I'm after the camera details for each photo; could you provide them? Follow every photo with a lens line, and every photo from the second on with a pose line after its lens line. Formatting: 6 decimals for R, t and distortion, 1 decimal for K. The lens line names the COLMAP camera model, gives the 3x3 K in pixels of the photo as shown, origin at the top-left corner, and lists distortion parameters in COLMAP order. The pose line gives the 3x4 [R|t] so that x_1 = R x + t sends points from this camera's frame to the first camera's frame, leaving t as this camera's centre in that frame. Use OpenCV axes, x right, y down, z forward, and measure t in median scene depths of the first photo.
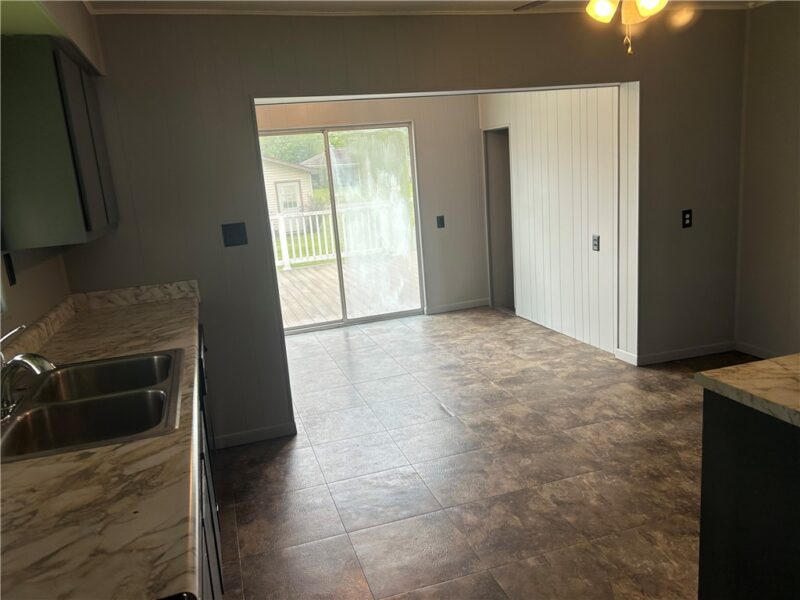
lens RADIAL K [[601.9, 0, 394.7], [0, 601.9, 298.2], [0, 0, 1]] dist [0.068924, -0.101509]
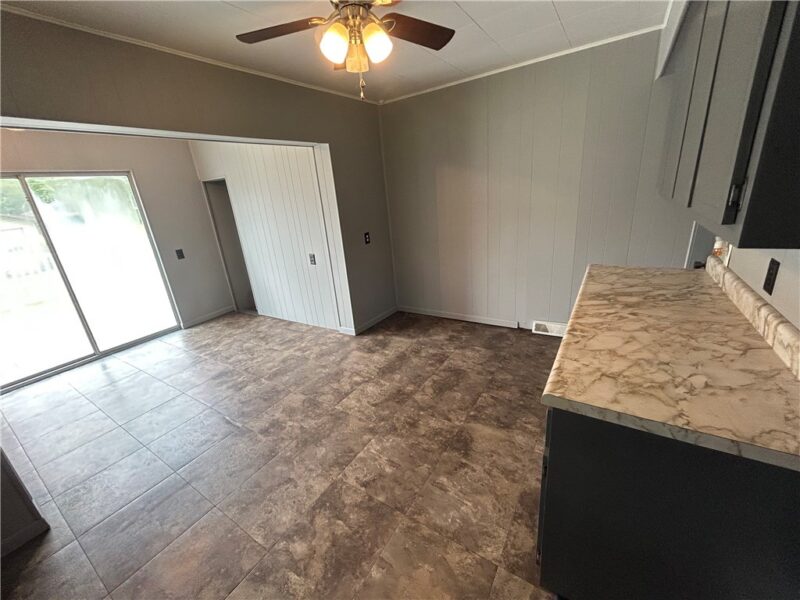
lens RADIAL K [[321.6, 0, 397.0], [0, 321.6, 298.1], [0, 0, 1]] dist [-0.001277, 0.000278]
pose [[0.770966, -0.194571, 0.606427, 0.002699], [0.161901, 0.980785, 0.108854, -0.058708], [-0.615954, 0.014258, 0.787653, 0.309629]]
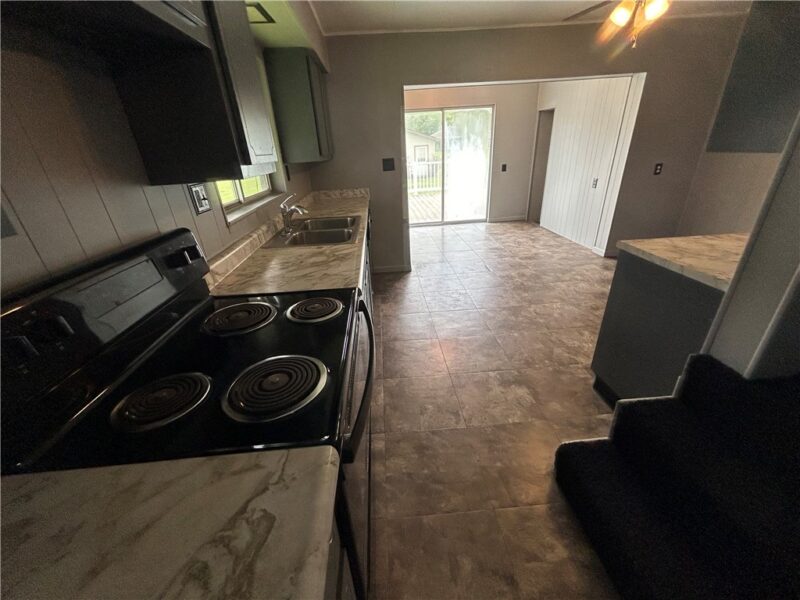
lens RADIAL K [[324.5, 0, 396.1], [0, 324.5, 299.6], [0, 0, 1]] dist [-0.016816, 0.013443]
pose [[0.969984, 0.126703, -0.207550, 0.025152], [-0.072011, 0.964912, 0.252506, 0.040936], [0.232260, -0.229981, 0.945073, -0.063929]]
